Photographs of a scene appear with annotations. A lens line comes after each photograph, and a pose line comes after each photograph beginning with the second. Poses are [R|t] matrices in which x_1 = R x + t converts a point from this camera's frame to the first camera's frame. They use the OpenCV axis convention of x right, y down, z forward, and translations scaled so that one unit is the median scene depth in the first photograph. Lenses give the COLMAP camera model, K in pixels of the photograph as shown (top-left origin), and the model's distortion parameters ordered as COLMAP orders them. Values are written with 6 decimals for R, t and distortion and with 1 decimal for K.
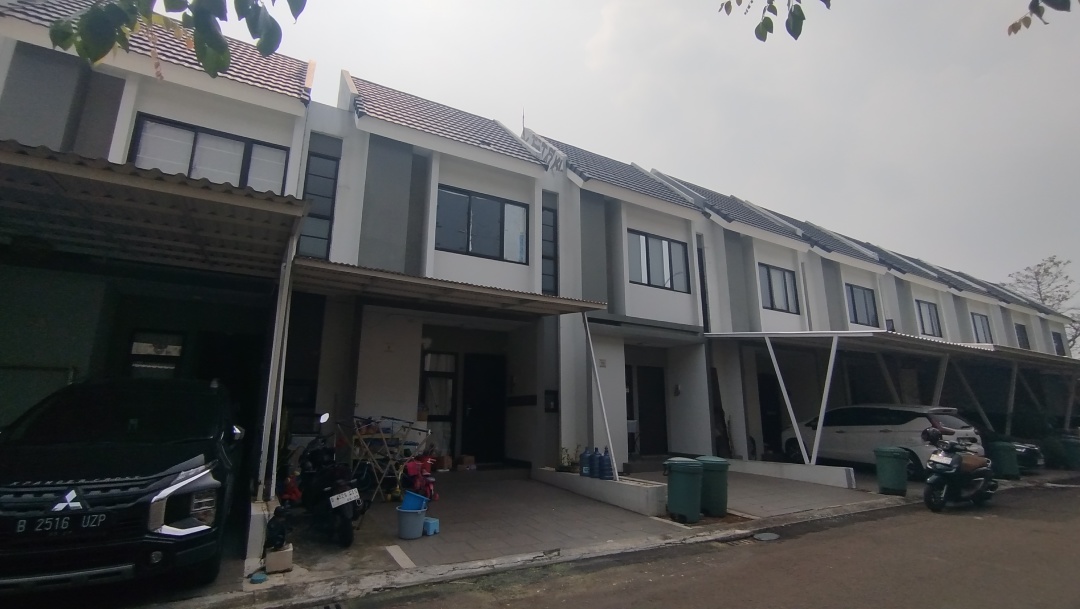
lens RADIAL K [[492.3, 0, 535.7], [0, 492.3, 307.9], [0, 0, 1]] dist [-0.034046, 0.017711]
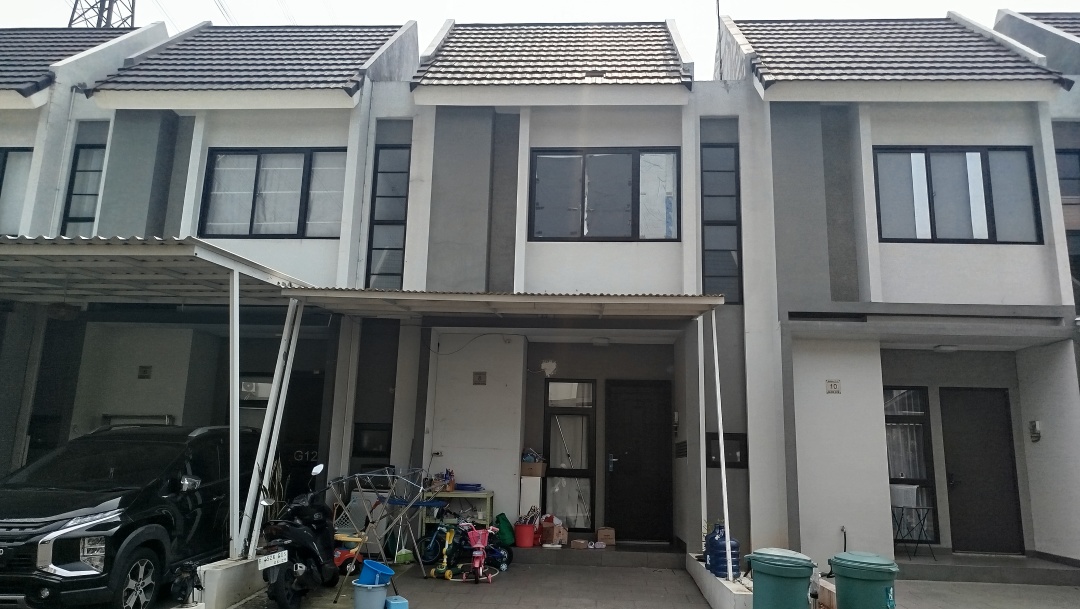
lens RADIAL K [[761.8, 0, 540.8], [0, 761.8, 308.3], [0, 0, 1]] dist [0.028728, -0.011542]
pose [[0.838372, -0.093379, -0.537040, 0.390380], [0.097207, 0.995037, -0.021265, 0.005589], [0.536360, -0.034377, 0.843289, 0.049429]]
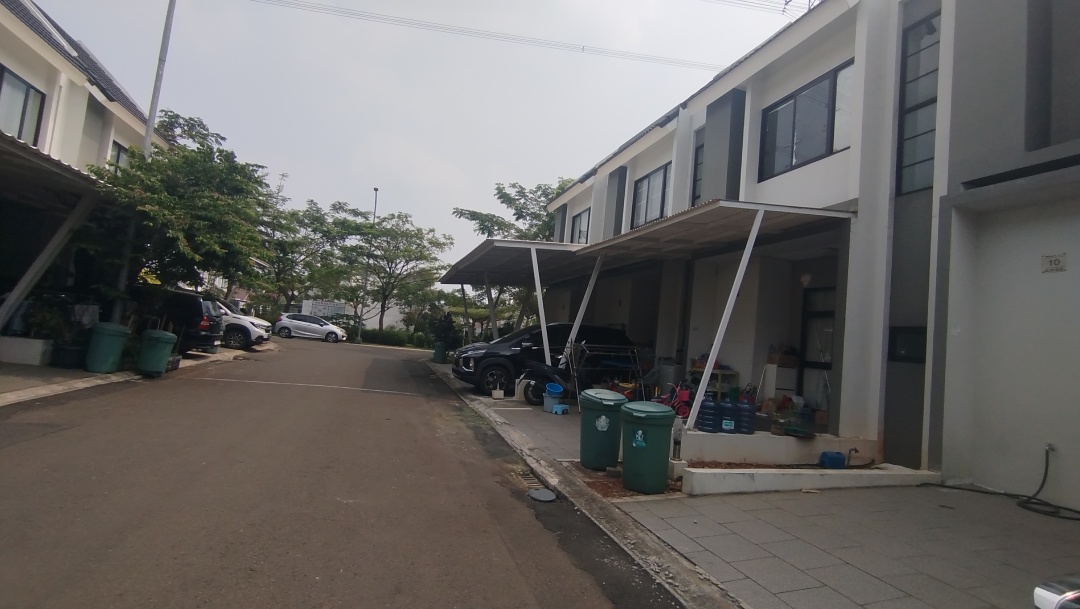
lens RADIAL K [[492.3, 0, 535.5], [0, 492.3, 305.2], [0, 0, 1]] dist [-0.034046, 0.017711]
pose [[-0.203772, -0.093631, -0.974531, 0.743096], [0.117386, 0.985898, -0.119269, 0.167916], [0.971956, -0.138700, -0.189907, 0.708461]]
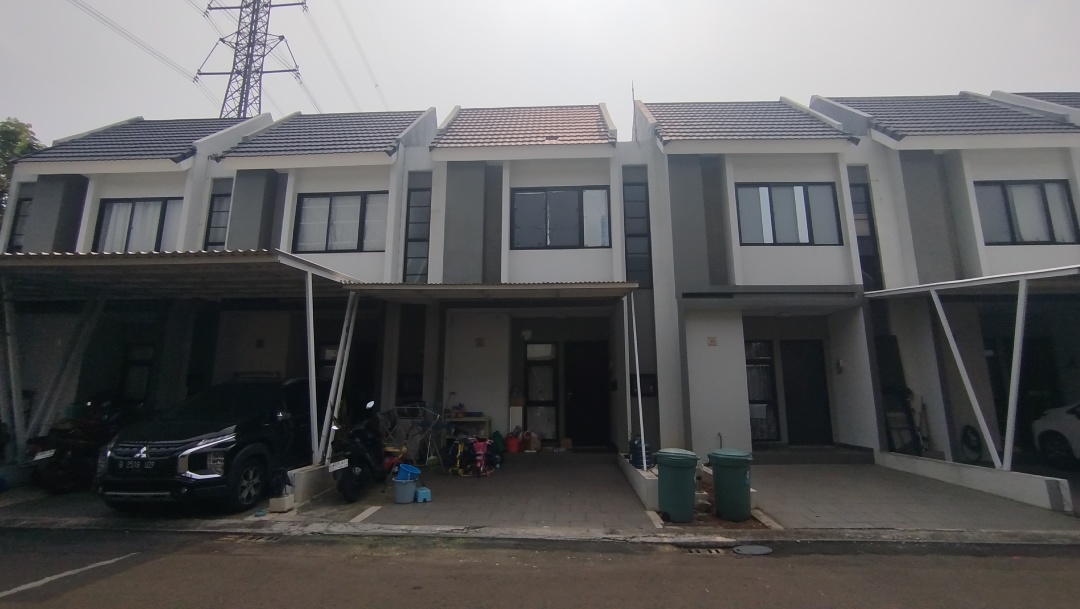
lens RADIAL K [[492.3, 0, 538.0], [0, 492.3, 306.0], [0, 0, 1]] dist [-0.034046, 0.017711]
pose [[0.845913, -0.104767, -0.522929, 0.388281], [0.120993, 0.992648, -0.003149, 0.014993], [0.519415, -0.060608, 0.852370, 0.086882]]
